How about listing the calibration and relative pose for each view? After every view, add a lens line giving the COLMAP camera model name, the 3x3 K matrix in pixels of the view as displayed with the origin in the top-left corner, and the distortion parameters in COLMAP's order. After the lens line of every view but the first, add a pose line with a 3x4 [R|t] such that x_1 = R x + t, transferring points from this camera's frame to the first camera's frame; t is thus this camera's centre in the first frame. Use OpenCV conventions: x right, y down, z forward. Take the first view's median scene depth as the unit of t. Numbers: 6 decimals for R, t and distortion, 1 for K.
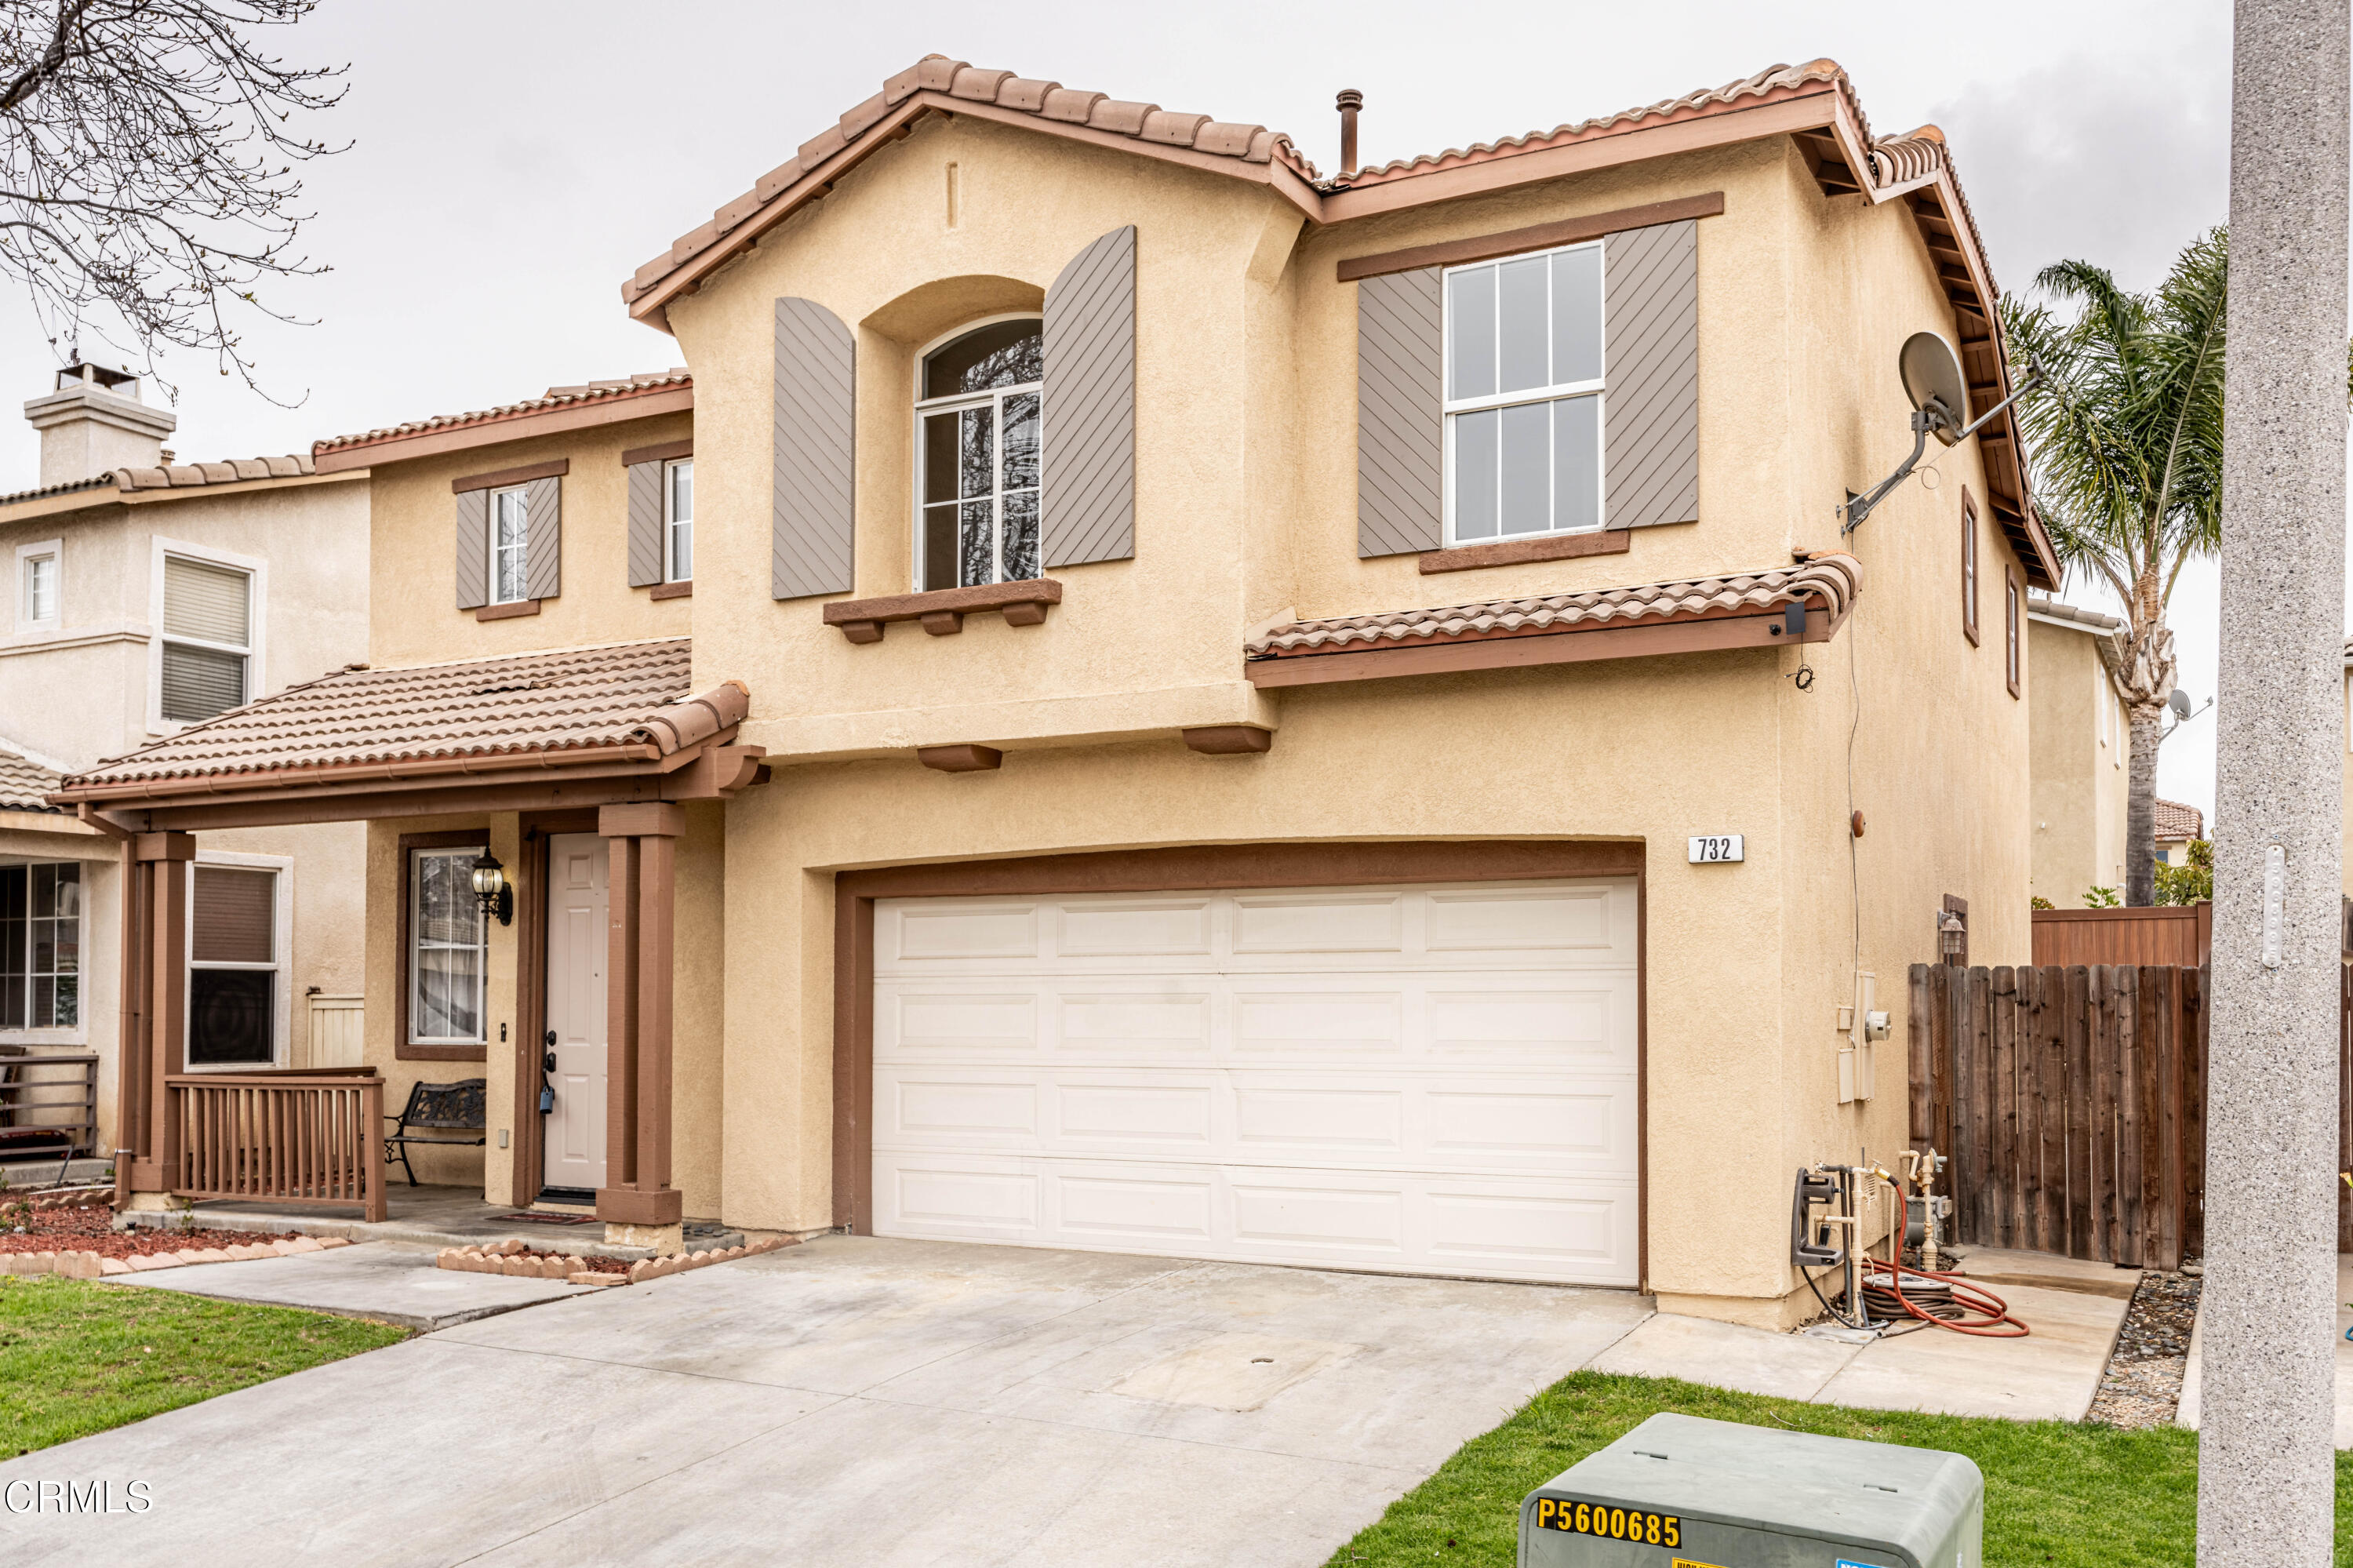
lens RADIAL K [[1995.6, 0, 1177.8], [0, 1995.6, 924.5], [0, 0, 1]] dist [0.004914, -0.000663]
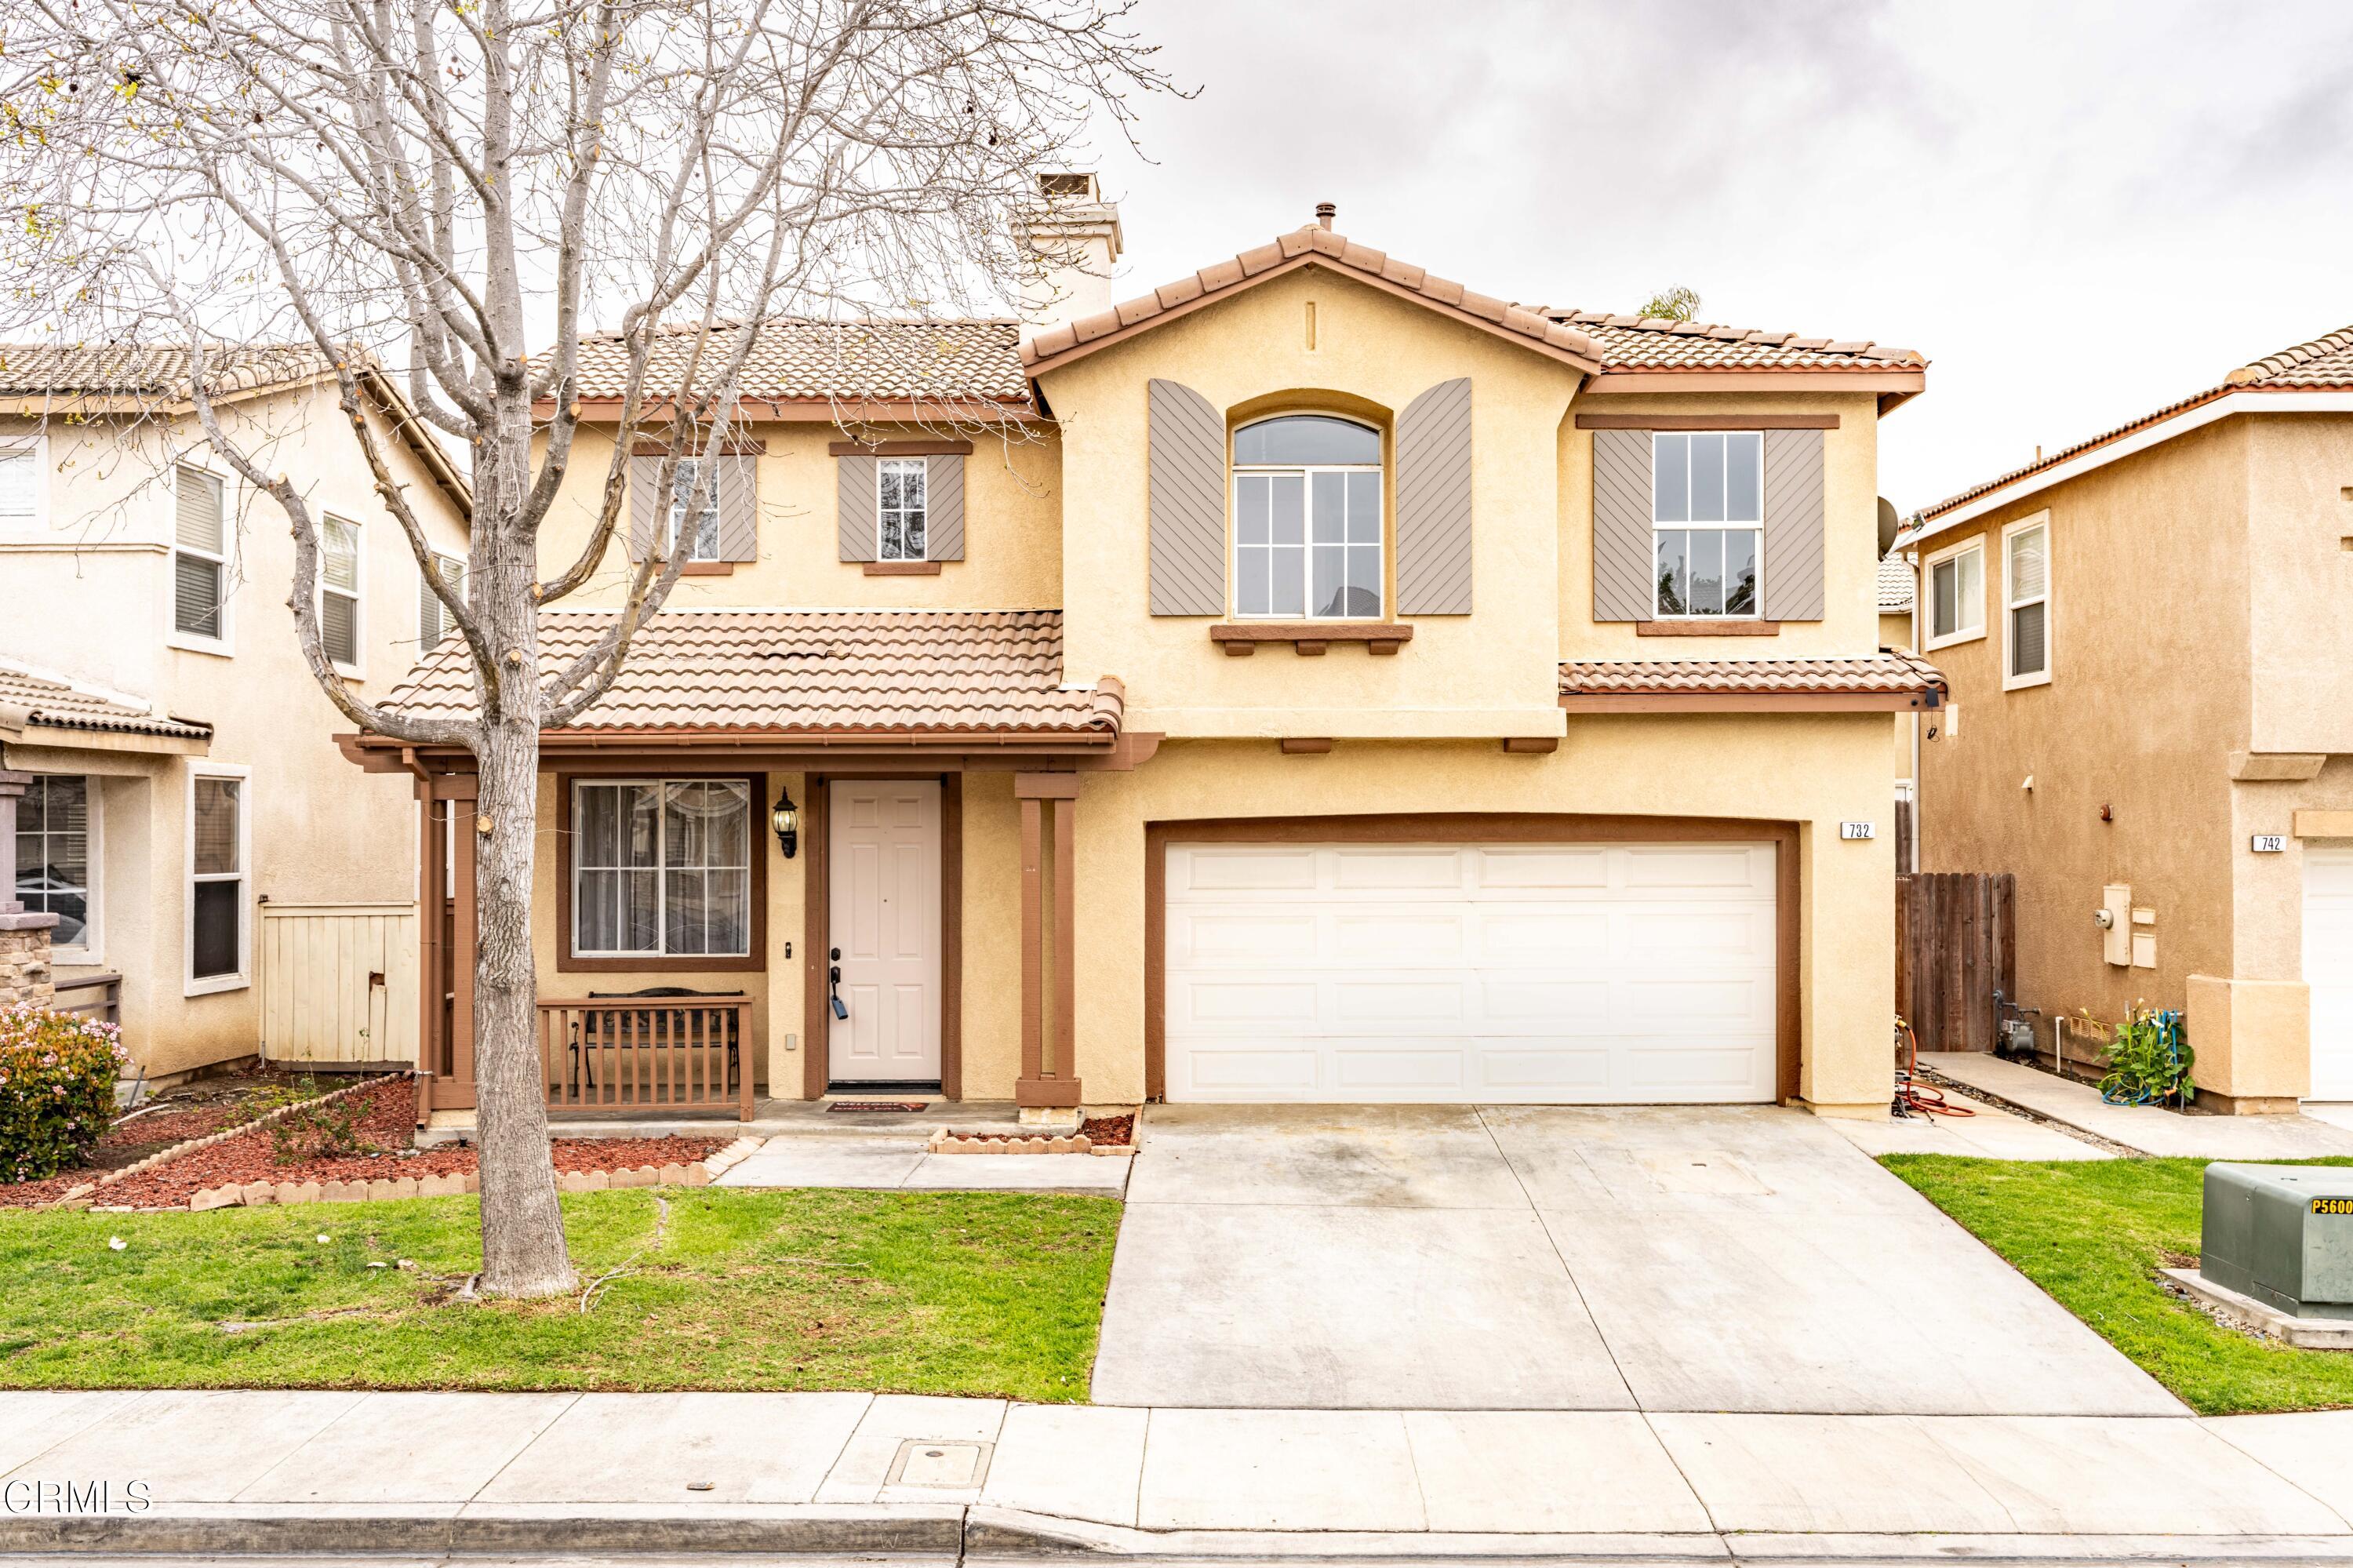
lens RADIAL K [[1974.0, 0, 1176.5], [0, 1974.0, 784.0], [0, 0, 1]] dist [0.001214, -0.001229]
pose [[0.888103, 0.005300, 0.459614, -0.788838], [-0.014687, 0.999750, 0.016851, -0.077393], [-0.459410, -0.021716, 0.887959, -0.141641]]
